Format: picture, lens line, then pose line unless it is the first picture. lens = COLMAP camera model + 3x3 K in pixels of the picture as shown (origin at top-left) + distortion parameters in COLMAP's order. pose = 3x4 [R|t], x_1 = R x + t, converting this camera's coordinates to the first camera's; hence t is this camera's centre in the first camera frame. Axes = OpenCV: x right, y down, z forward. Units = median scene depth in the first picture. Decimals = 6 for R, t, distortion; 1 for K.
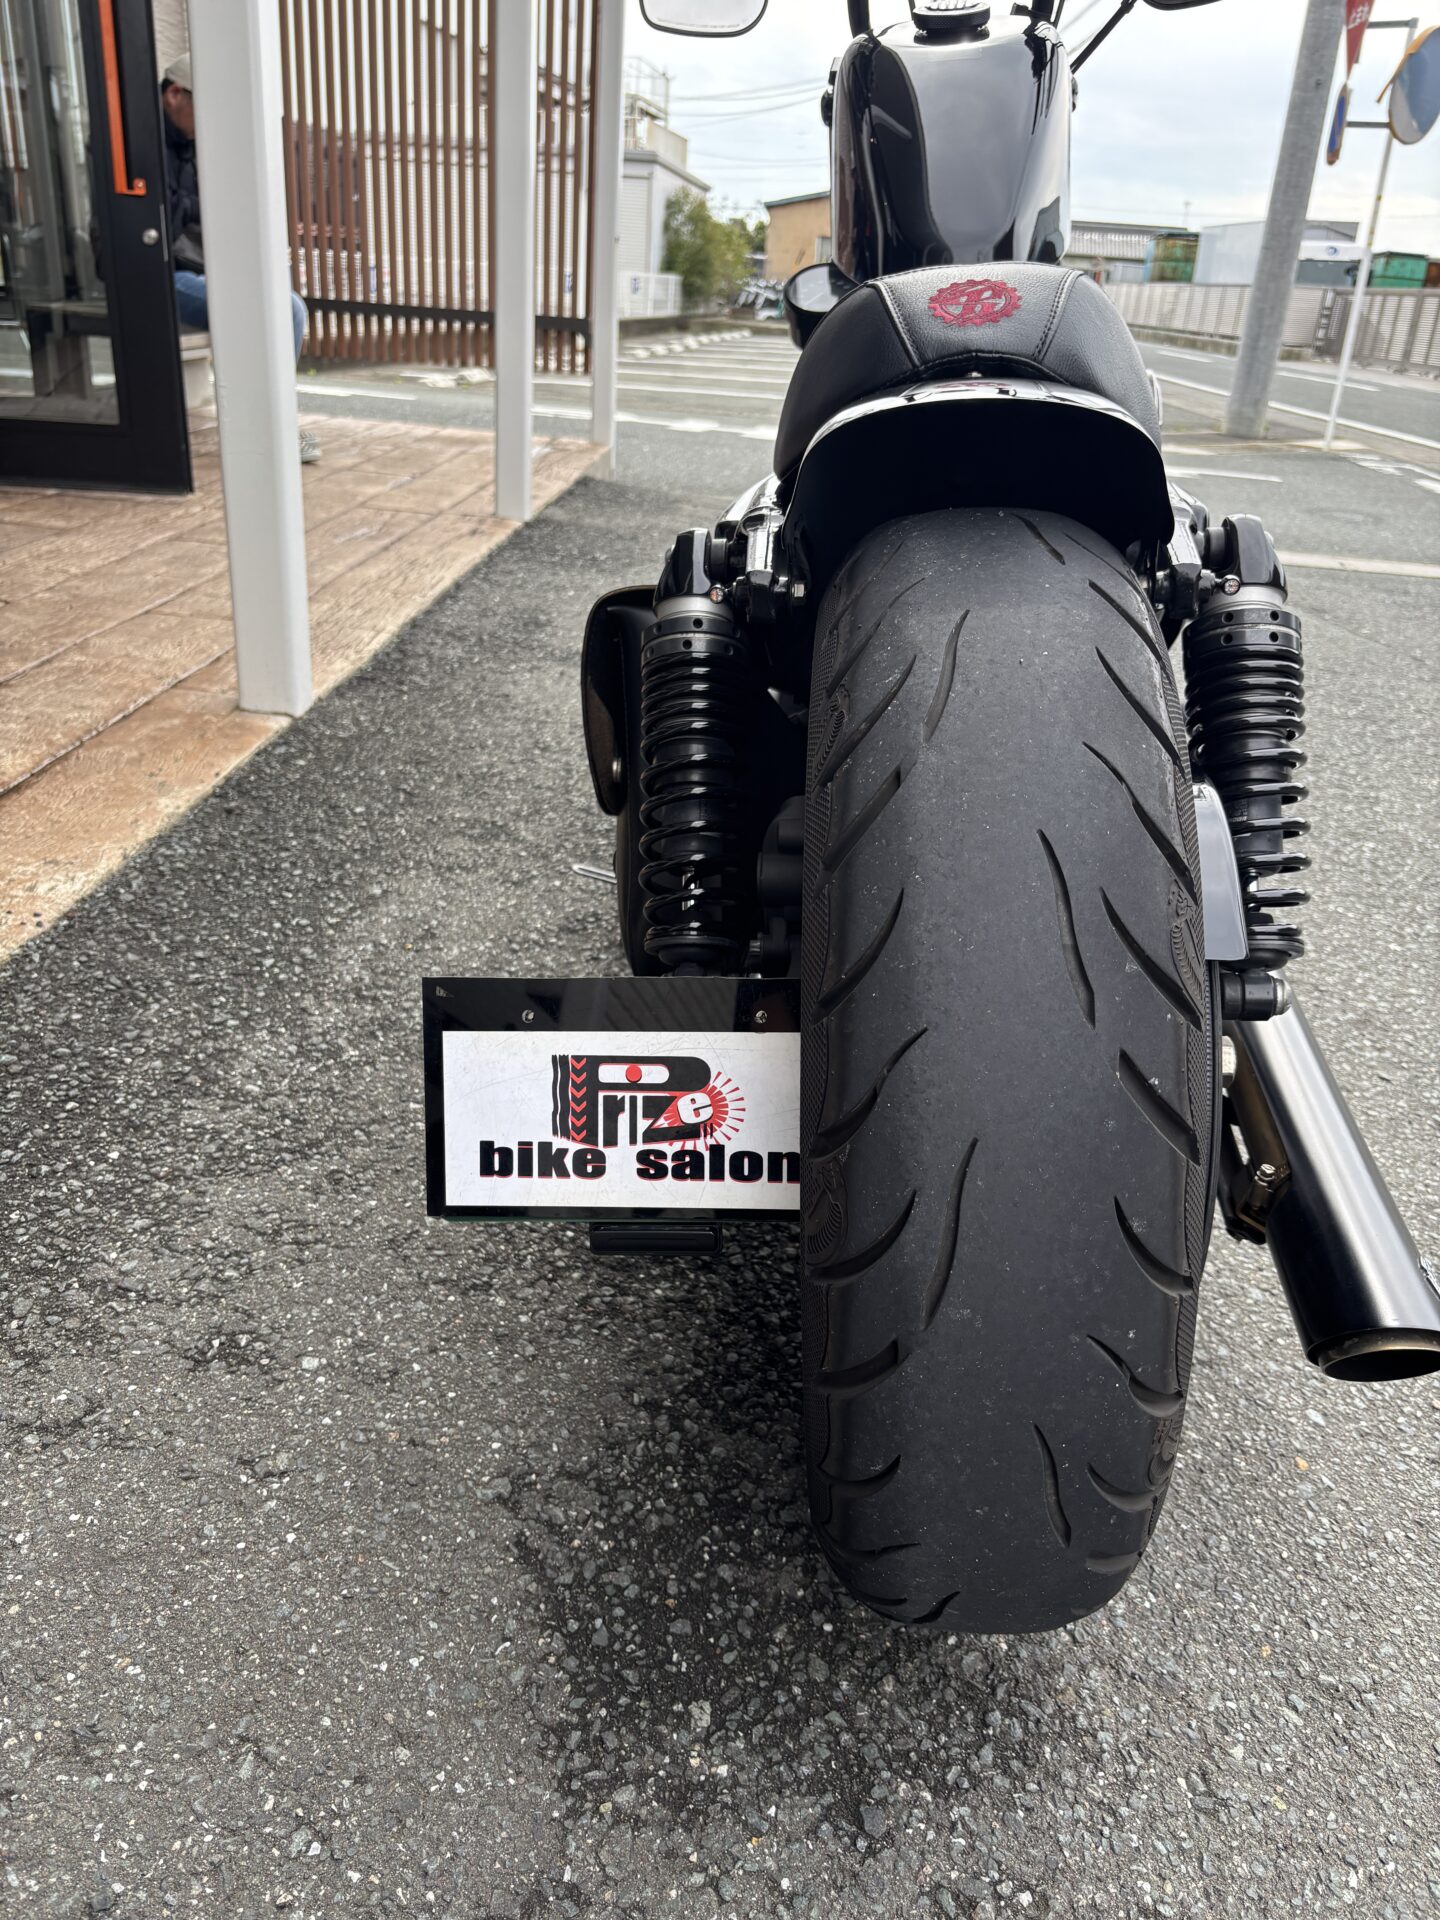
lens RADIAL K [[1462.2, 0, 739.2], [0, 1462.2, 961.1], [0, 0, 1]] dist [0.033175, -0.040670]
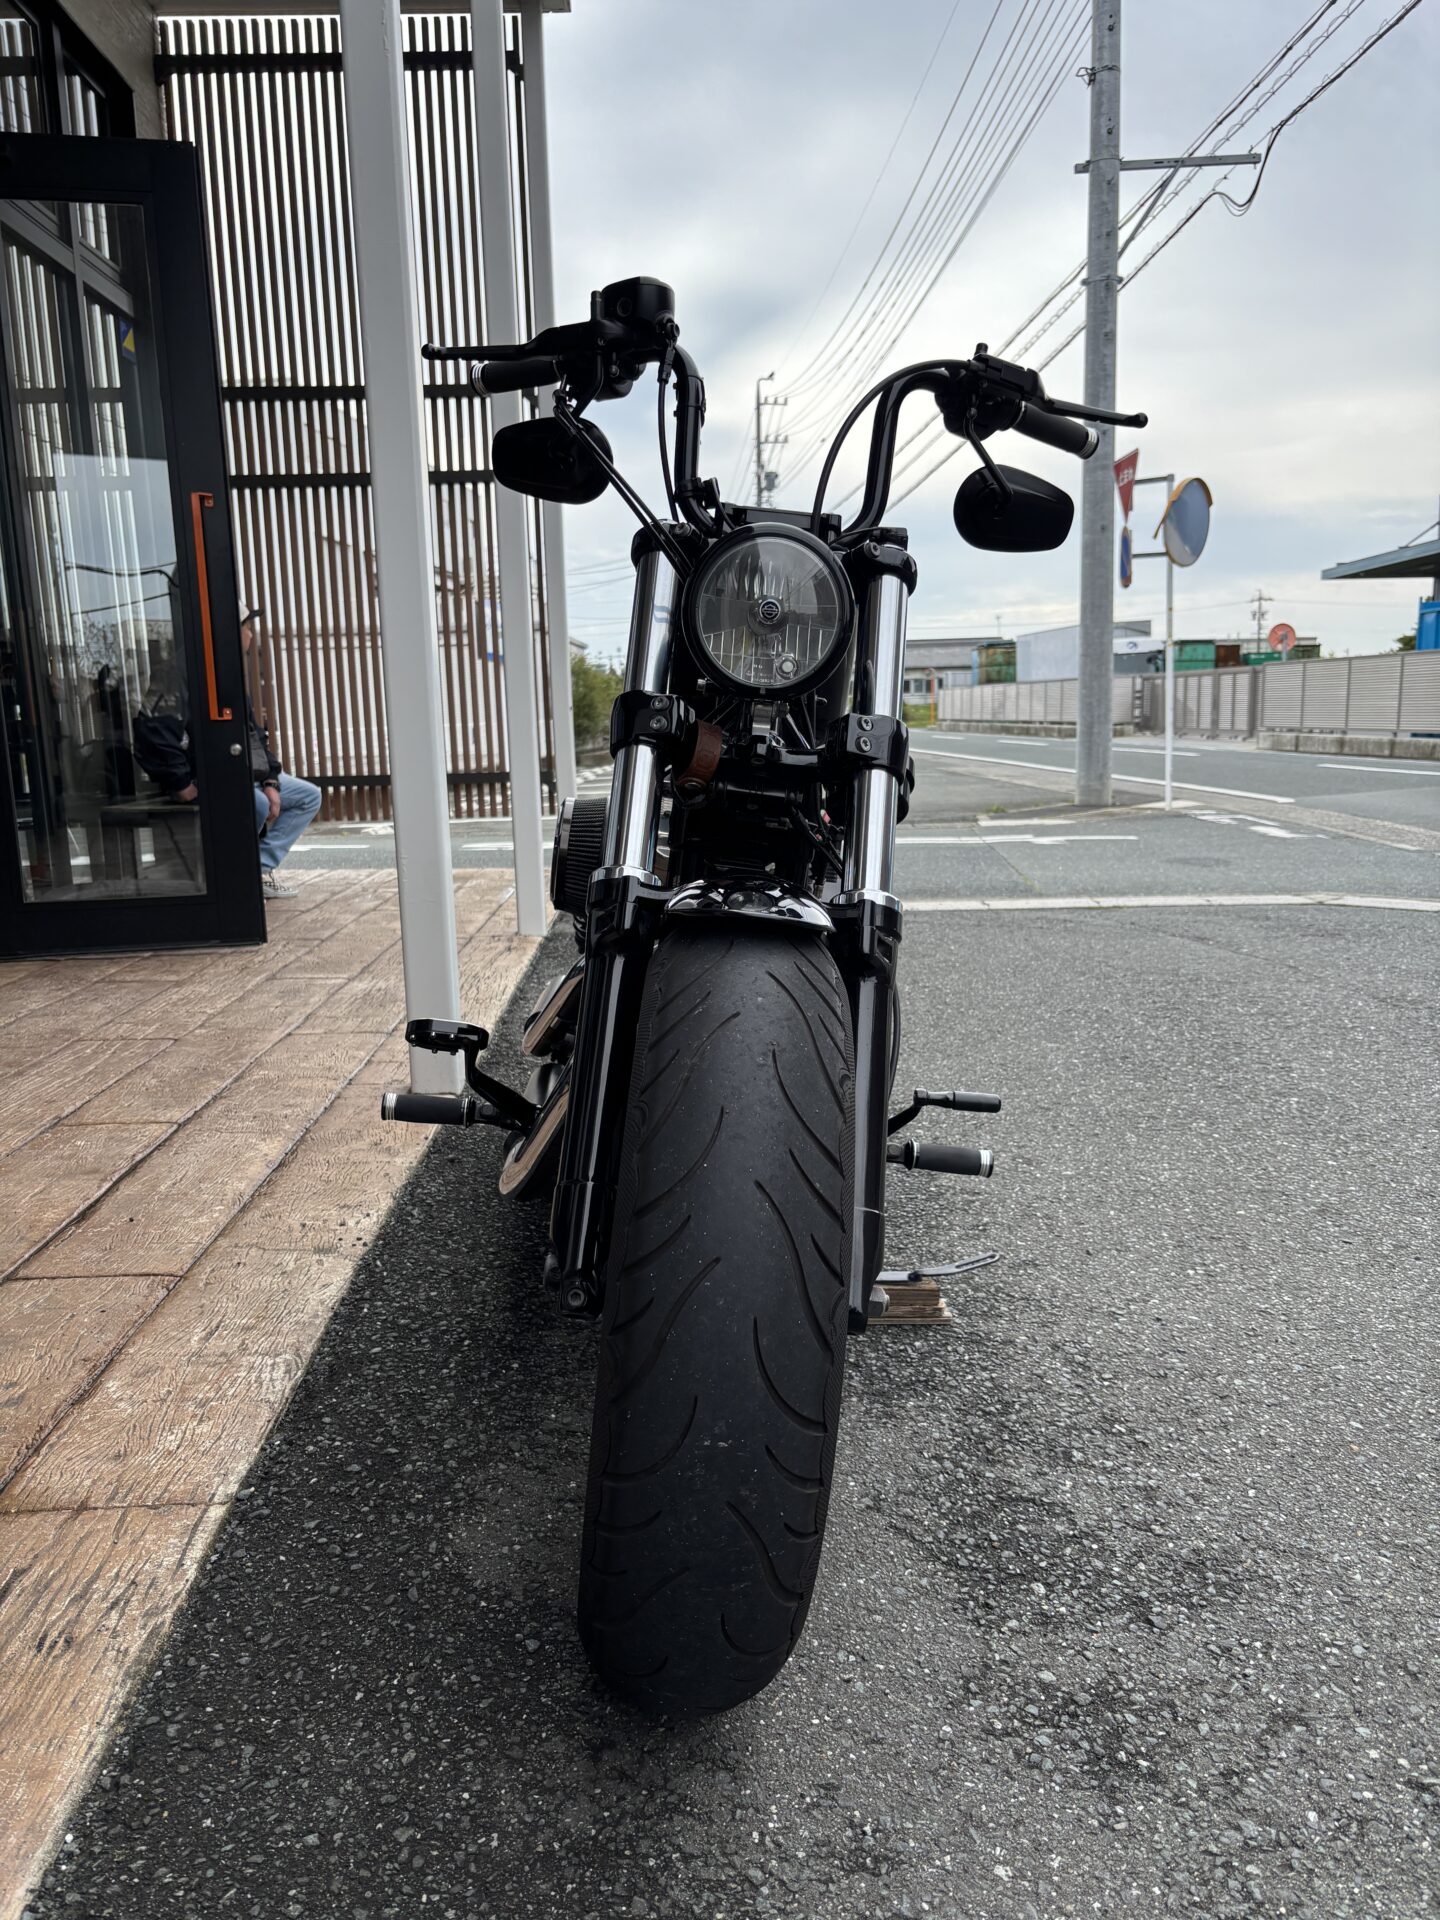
lens RADIAL K [[1462.2, 0, 737.1], [0, 1462.2, 931.1], [0, 0, 1]] dist [0.033175, -0.040670]
pose [[0.991729, -0.104892, 0.073971, -0.224010], [0.121358, 0.953949, -0.274325, 0.121578], [-0.041790, 0.281033, 0.958788, -0.426881]]
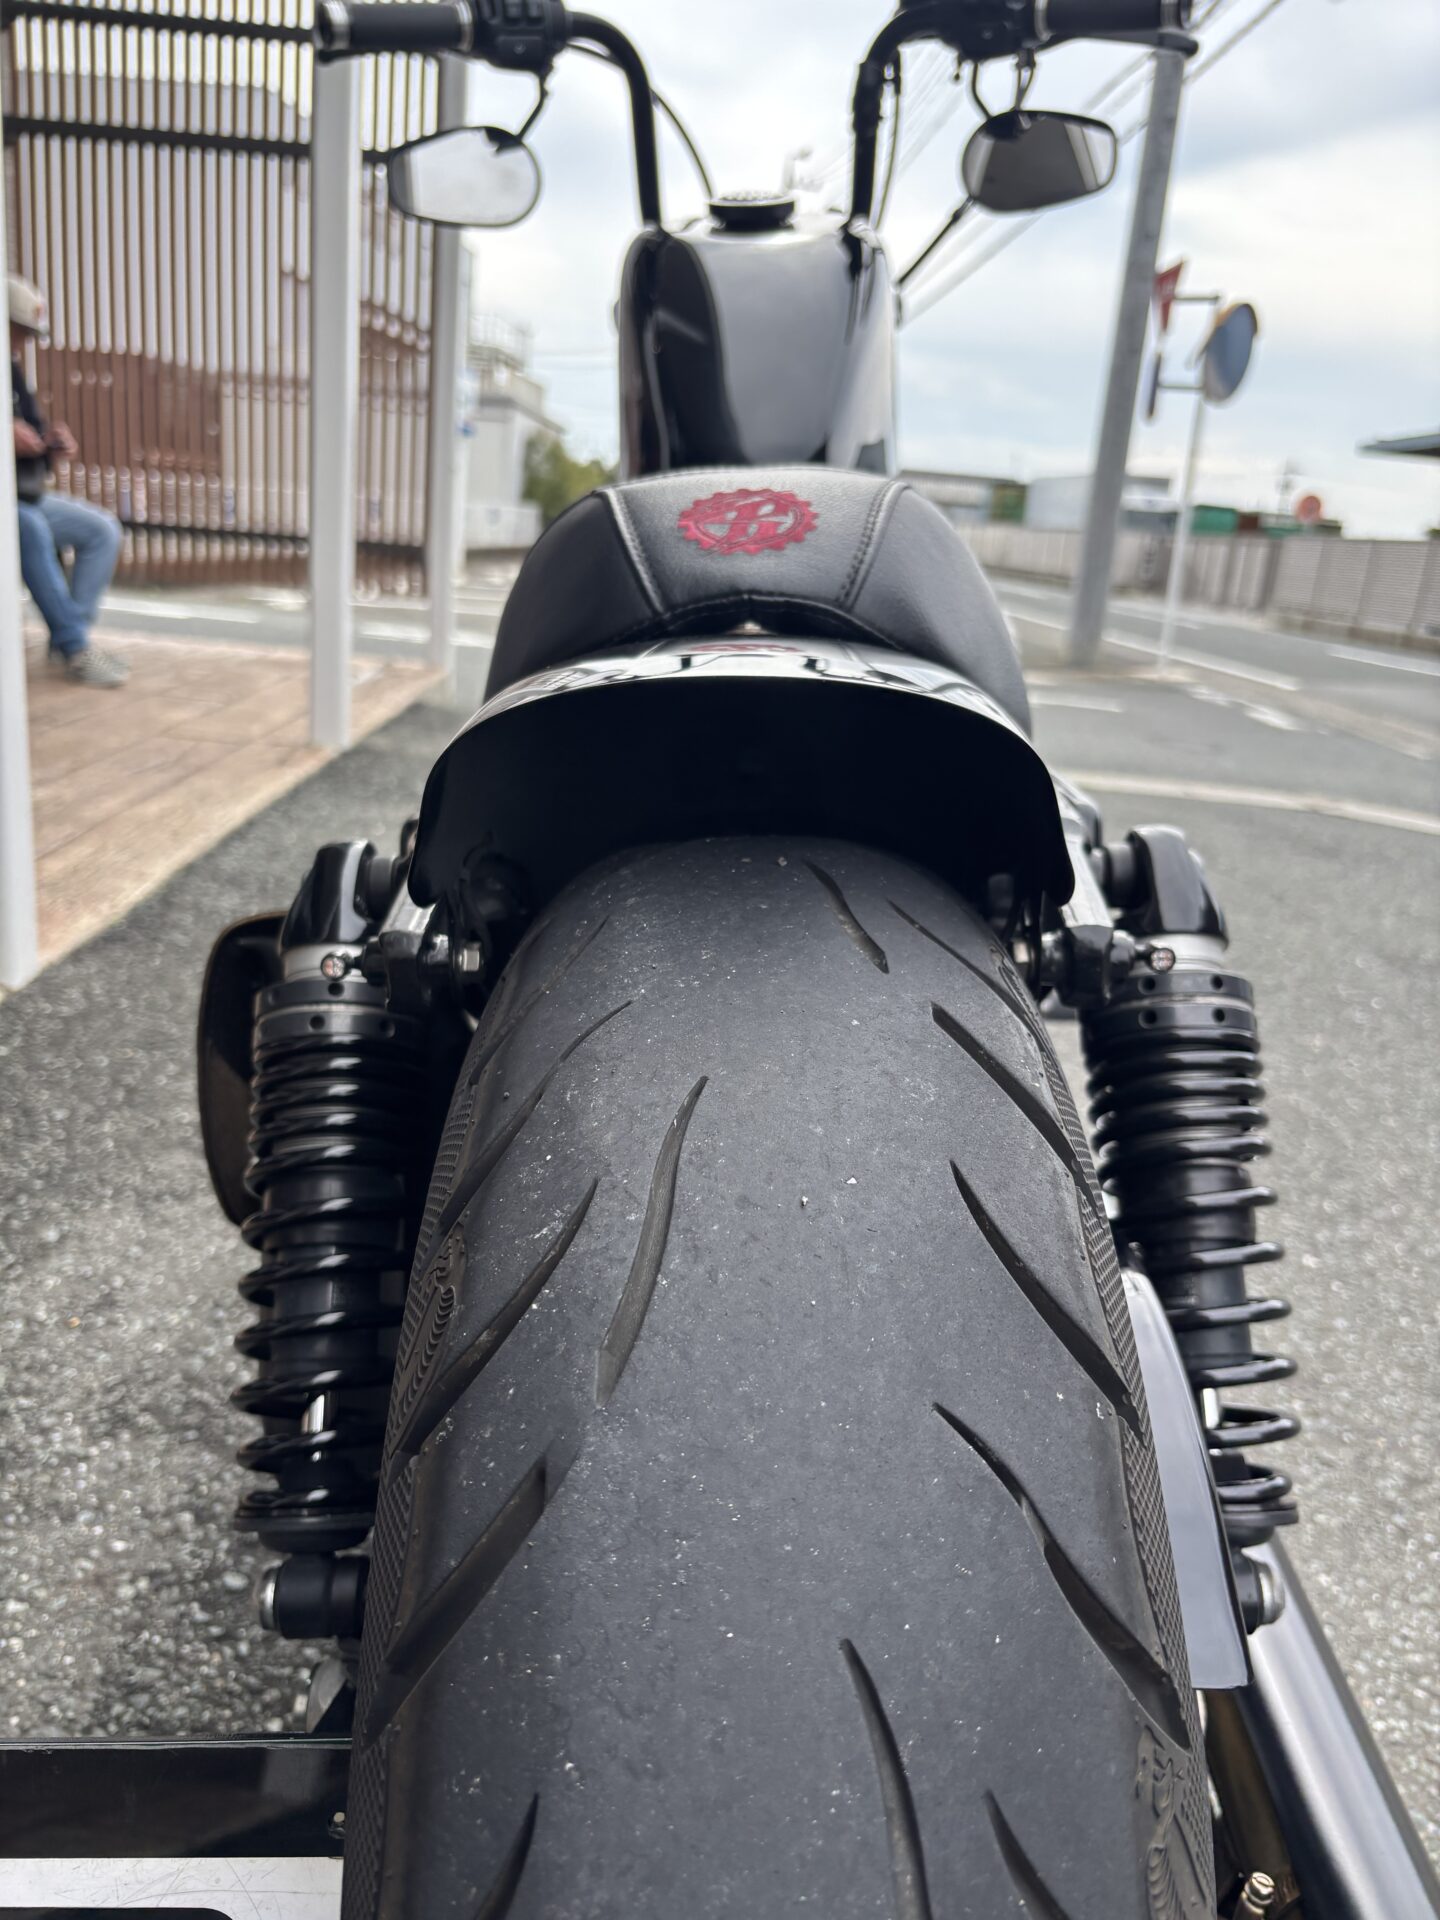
lens RADIAL K [[1462.2, 0, 731.0], [0, 1462.2, 960.3], [0, 0, 1]] dist [0.033175, -0.040670]
pose [[0.996321, -0.006933, 0.085420, 0.054252], [0.018798, 0.990129, -0.138893, -0.092870], [-0.083614, 0.139988, 0.986616, 0.217593]]
